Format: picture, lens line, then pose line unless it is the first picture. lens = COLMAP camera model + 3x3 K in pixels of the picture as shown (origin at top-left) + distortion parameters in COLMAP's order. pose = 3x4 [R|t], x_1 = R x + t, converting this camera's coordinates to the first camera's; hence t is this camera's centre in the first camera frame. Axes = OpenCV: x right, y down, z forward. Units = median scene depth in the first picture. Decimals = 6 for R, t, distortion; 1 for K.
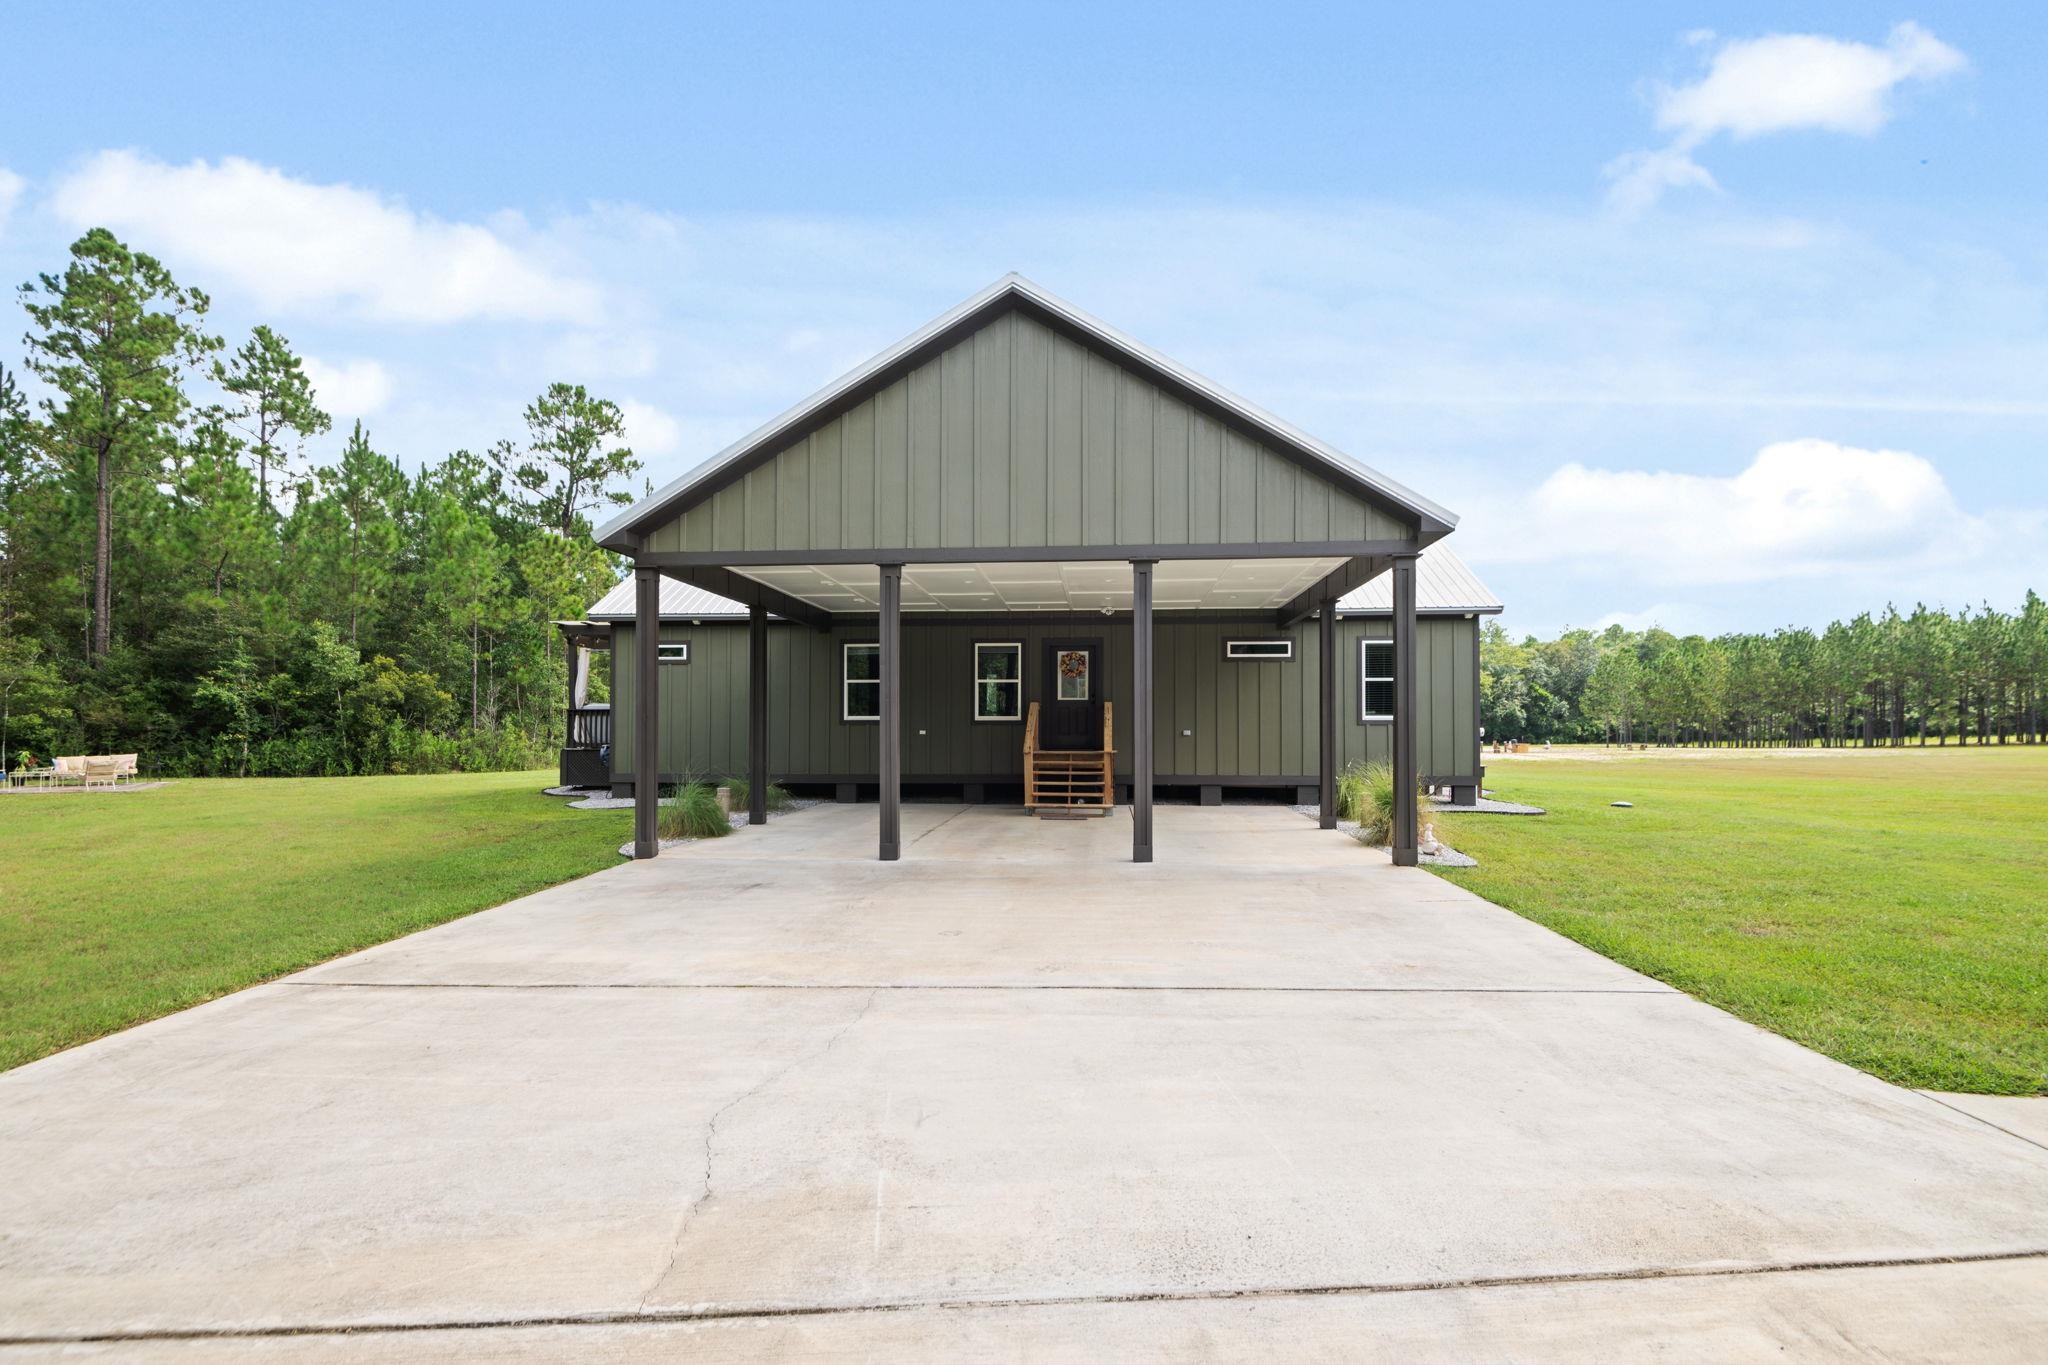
lens RADIAL K [[969.0, 0, 1035.3], [0, 969.0, 722.8], [0, 0, 1]] dist [0.001728, 0.000089]
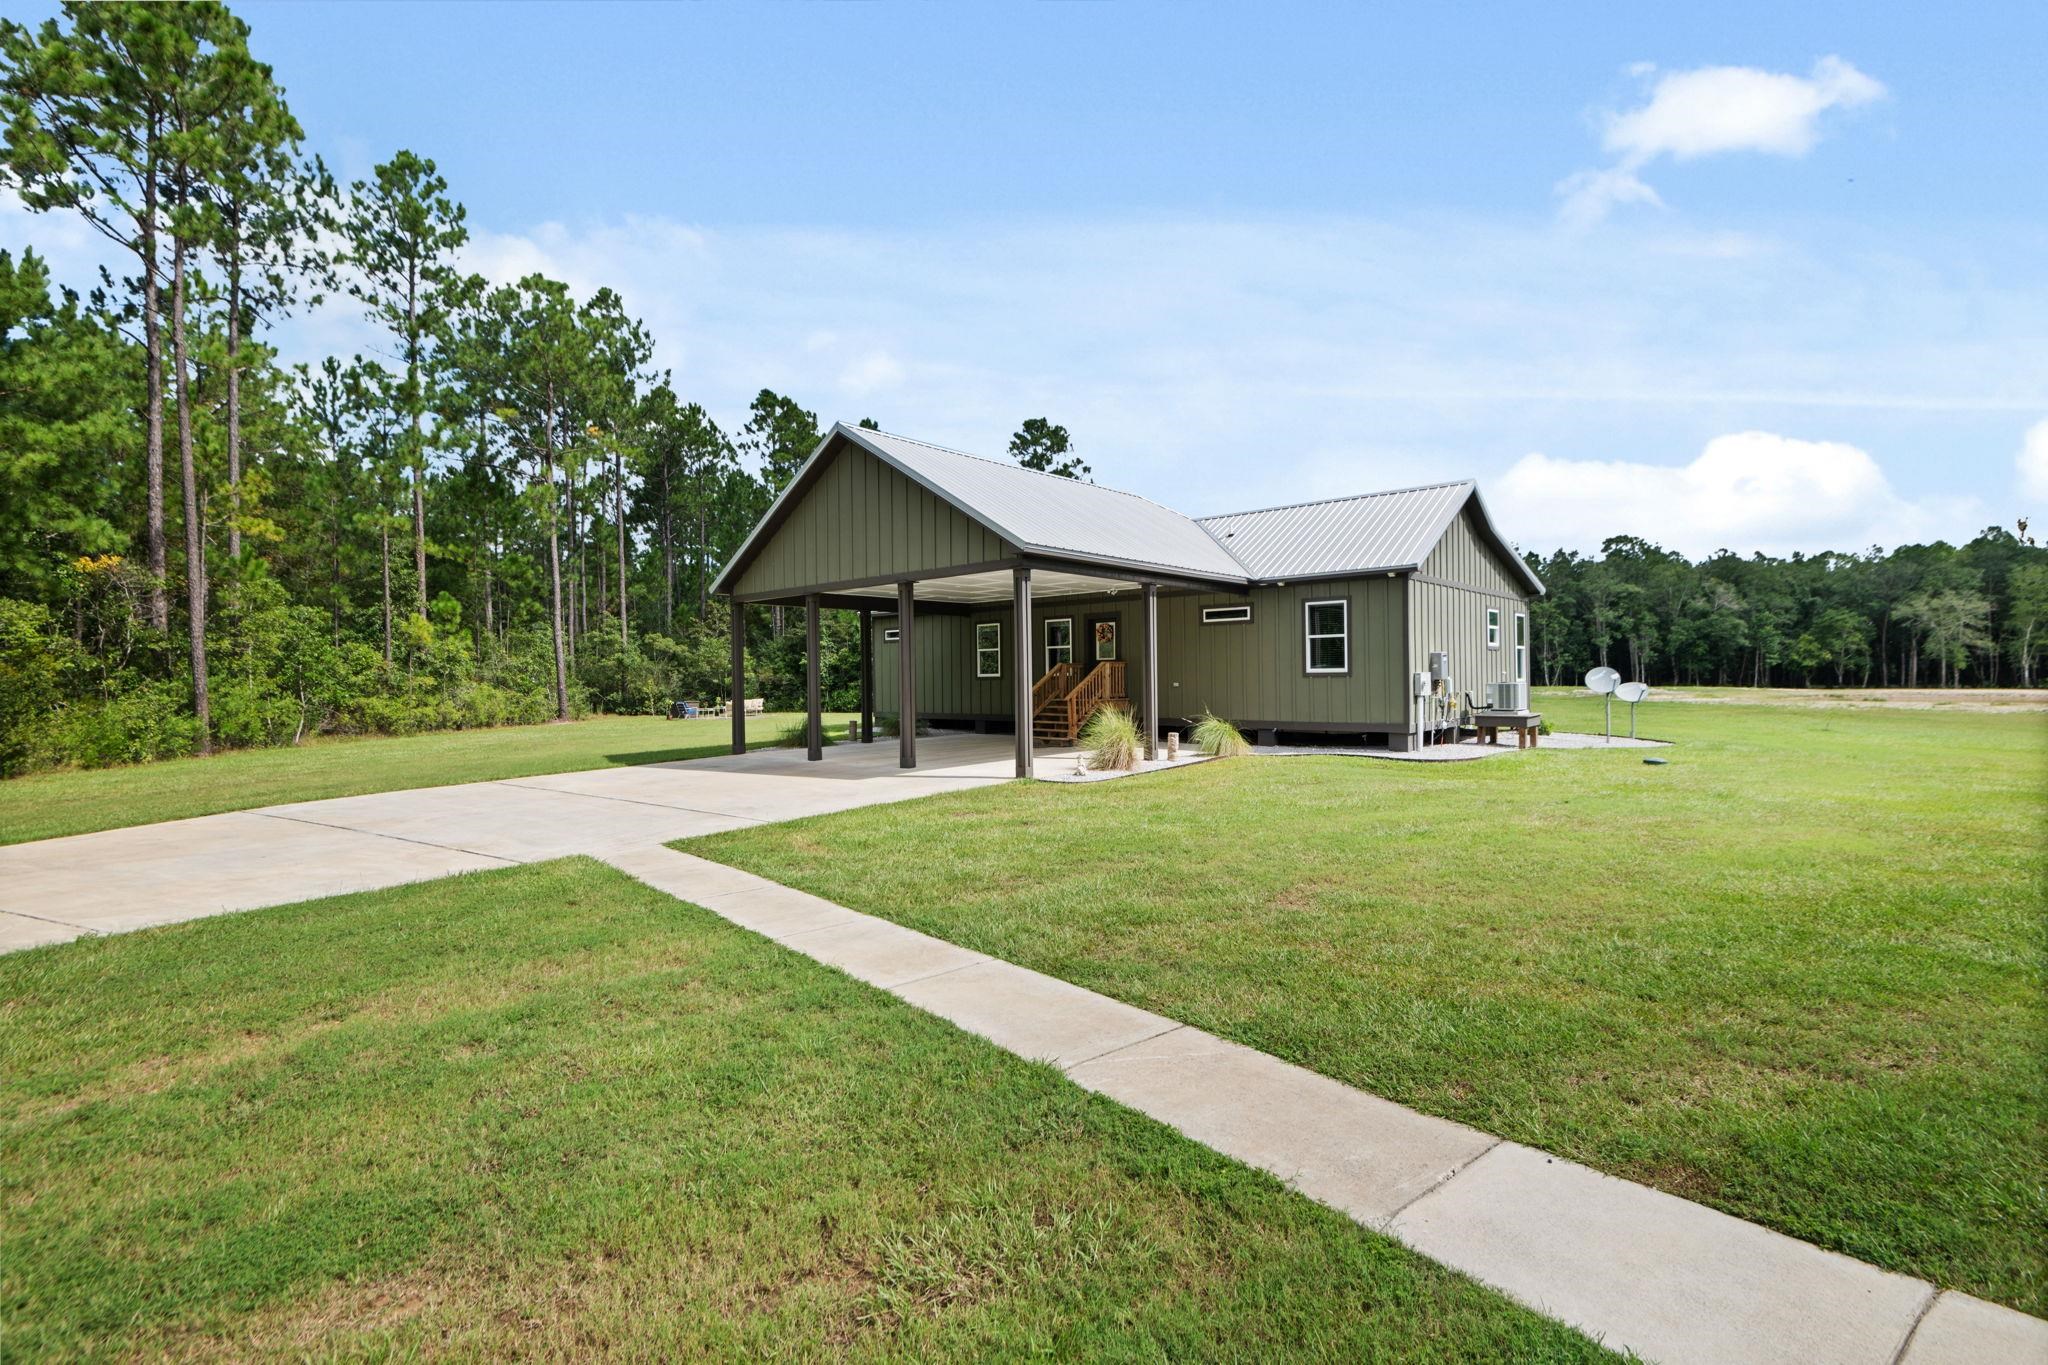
lens RADIAL K [[937.5, 0, 1012.8], [0, 937.5, 670.4], [0, 0, 1]] dist [-0.017096, 0.000324]
pose [[0.791055, -0.014544, -0.611572, 0.372667], [0.014465, 0.999883, -0.005070, -0.002403], [0.611574, -0.004836, 0.791173, -0.040579]]
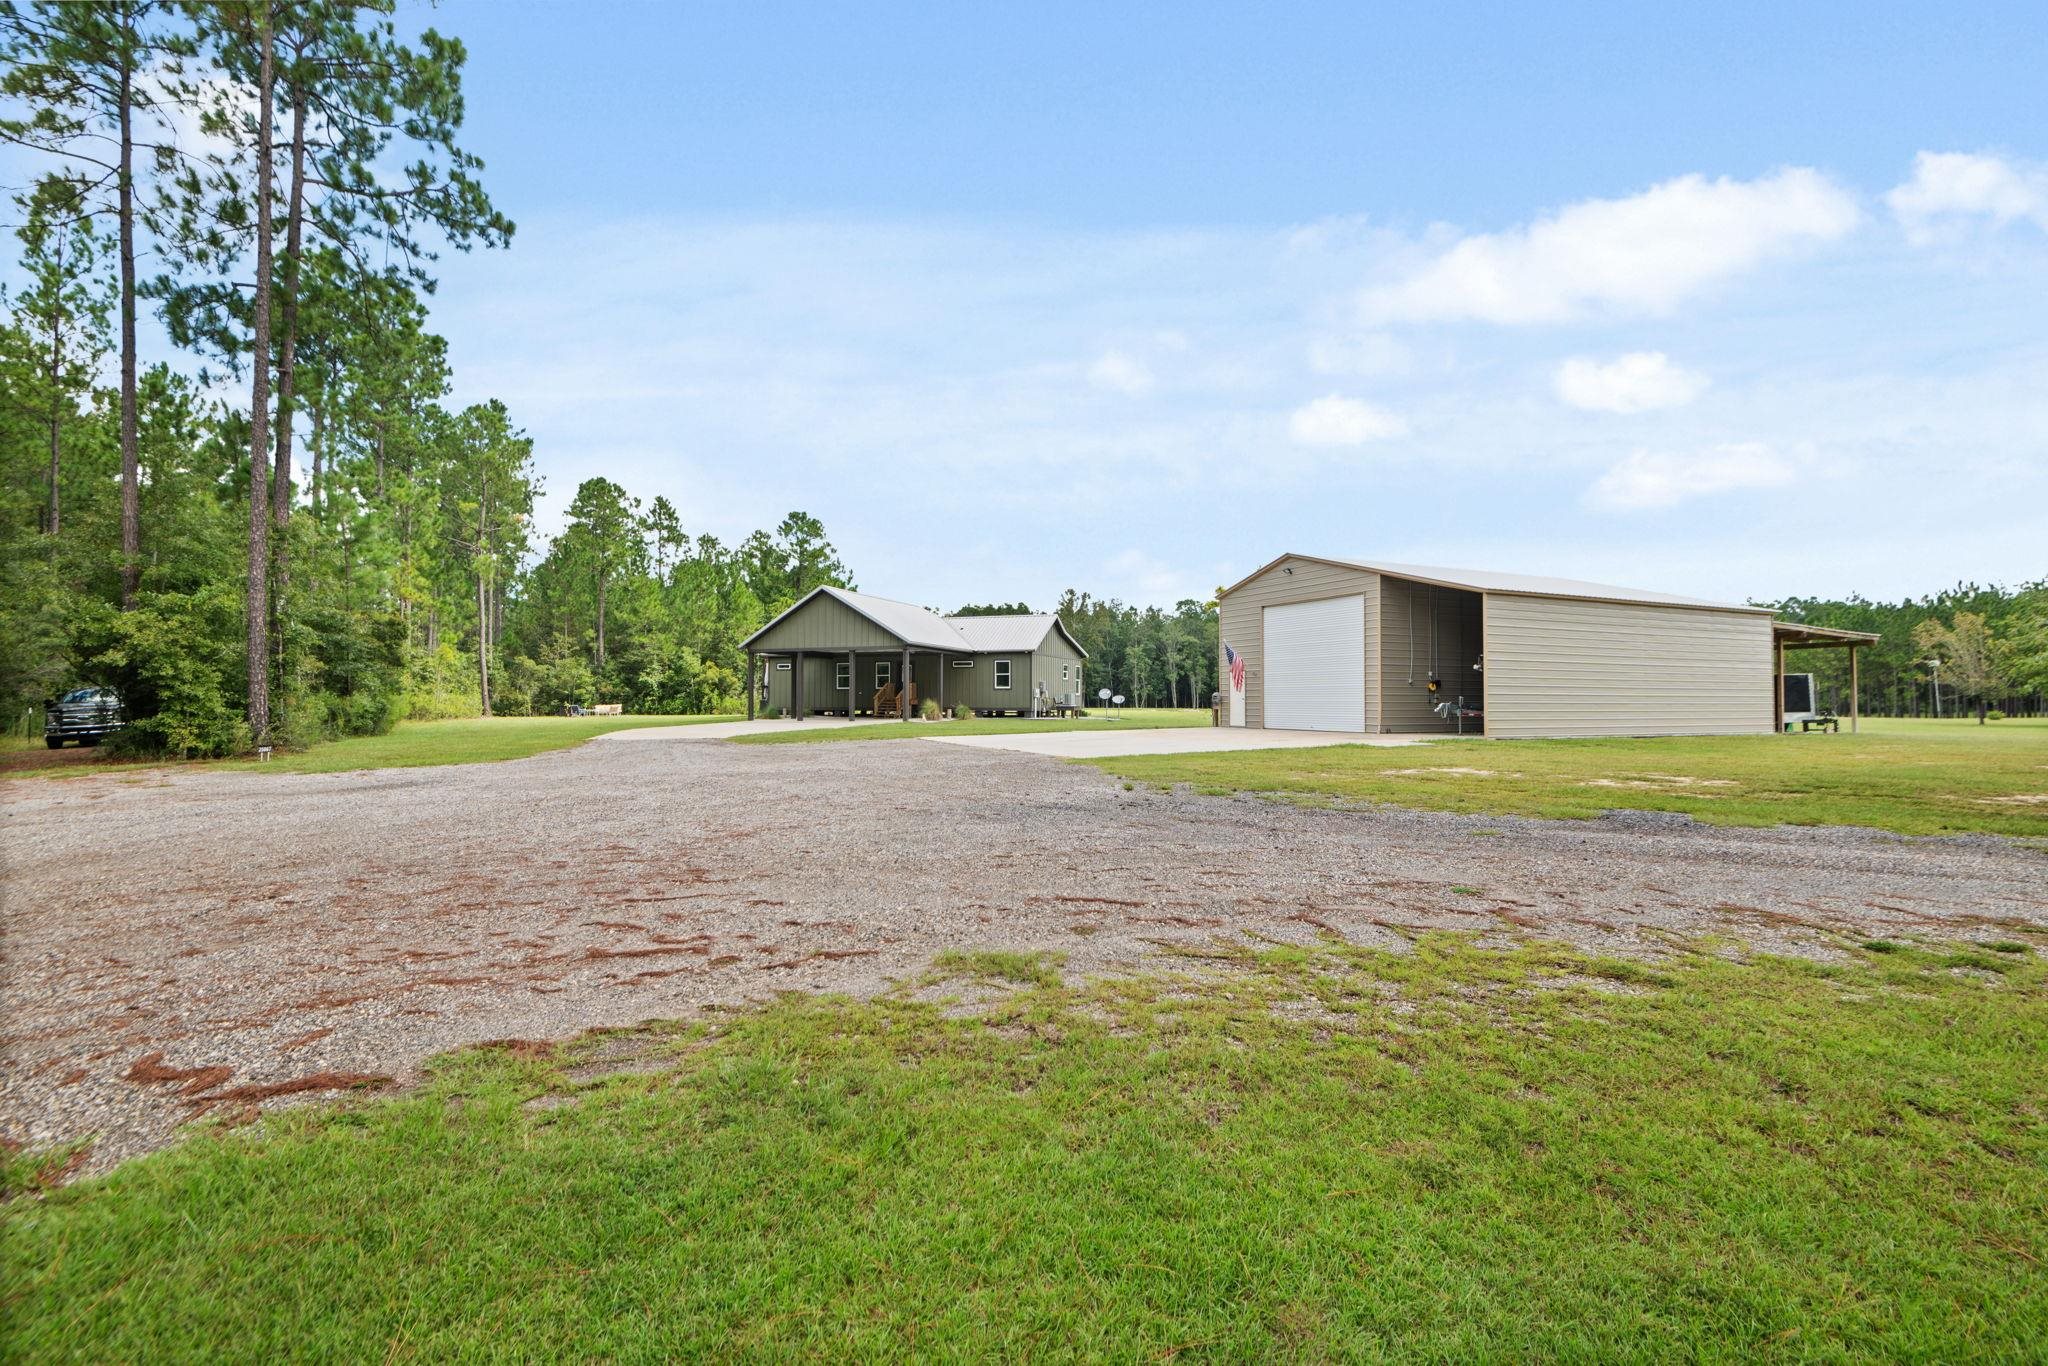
lens RADIAL K [[913.2, 0, 1034.2], [0, 913.2, 702.8], [0, 0, 1]] dist [-0.000133, 0.000017]
pose [[0.963725, 0.000111, -0.266898, 0.596645], [0.001410, 0.999984, 0.005505, 0.013102], [0.266894, -0.005682, 0.963709, -0.808764]]
